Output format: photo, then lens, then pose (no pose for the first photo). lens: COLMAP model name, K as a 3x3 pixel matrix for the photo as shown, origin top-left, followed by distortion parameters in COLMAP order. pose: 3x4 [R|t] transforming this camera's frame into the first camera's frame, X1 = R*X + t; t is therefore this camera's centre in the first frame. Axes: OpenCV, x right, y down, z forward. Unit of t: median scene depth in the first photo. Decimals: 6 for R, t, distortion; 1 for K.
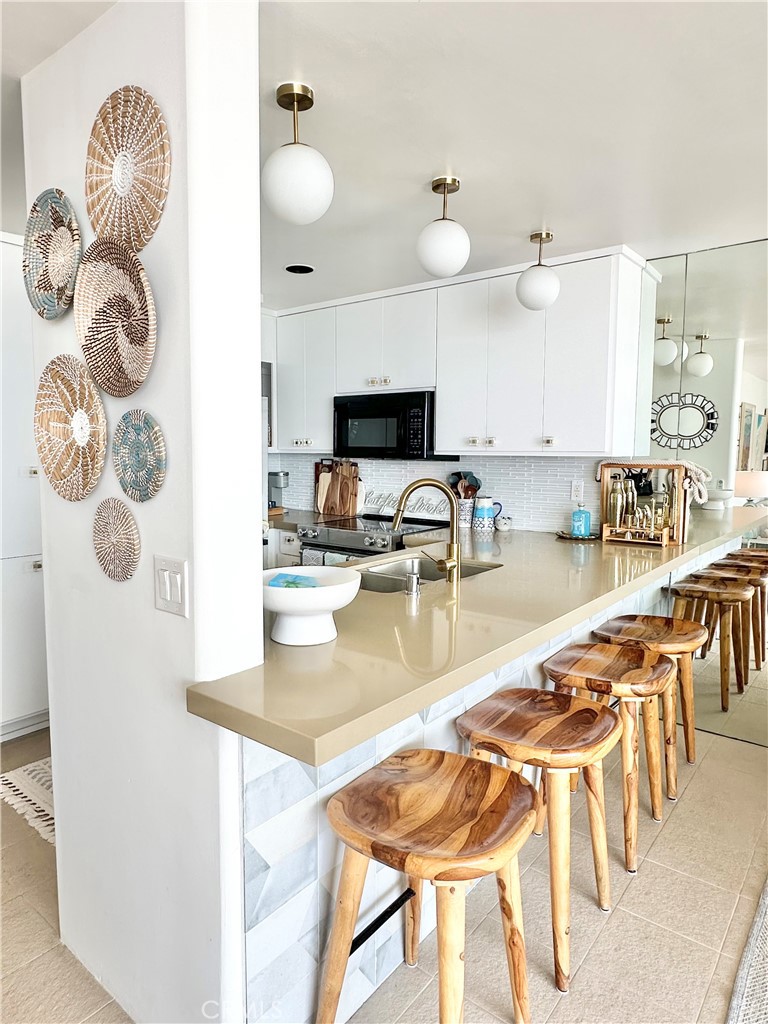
lens RADIAL K [[628.8, 0, 383.0], [0, 628.8, 511.6], [0, 0, 1]] dist [-0.002332, 0.000015]
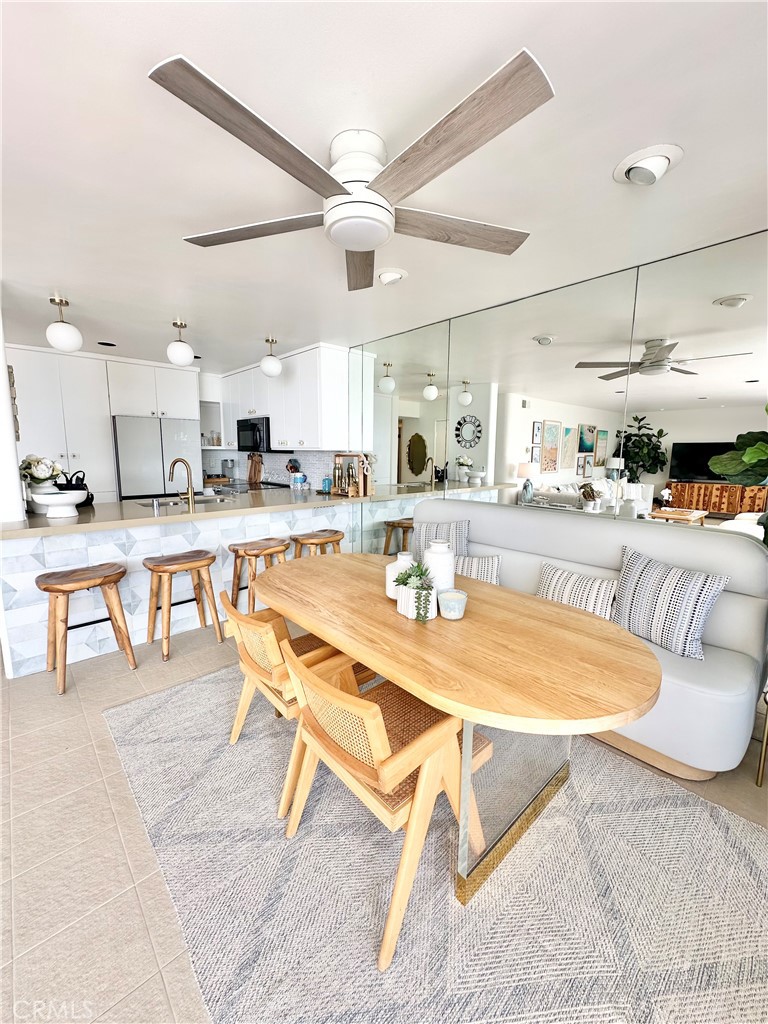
lens RADIAL K [[405.4, 0, 385.2], [0, 405.4, 508.9], [0, 0, 1]] dist [-0.003046, 0.000738]
pose [[0.988145, 0.024481, -0.151557, 0.592368], [-0.018065, 0.998887, 0.043568, 0.029656], [0.152455, -0.040314, 0.987488, -0.183247]]
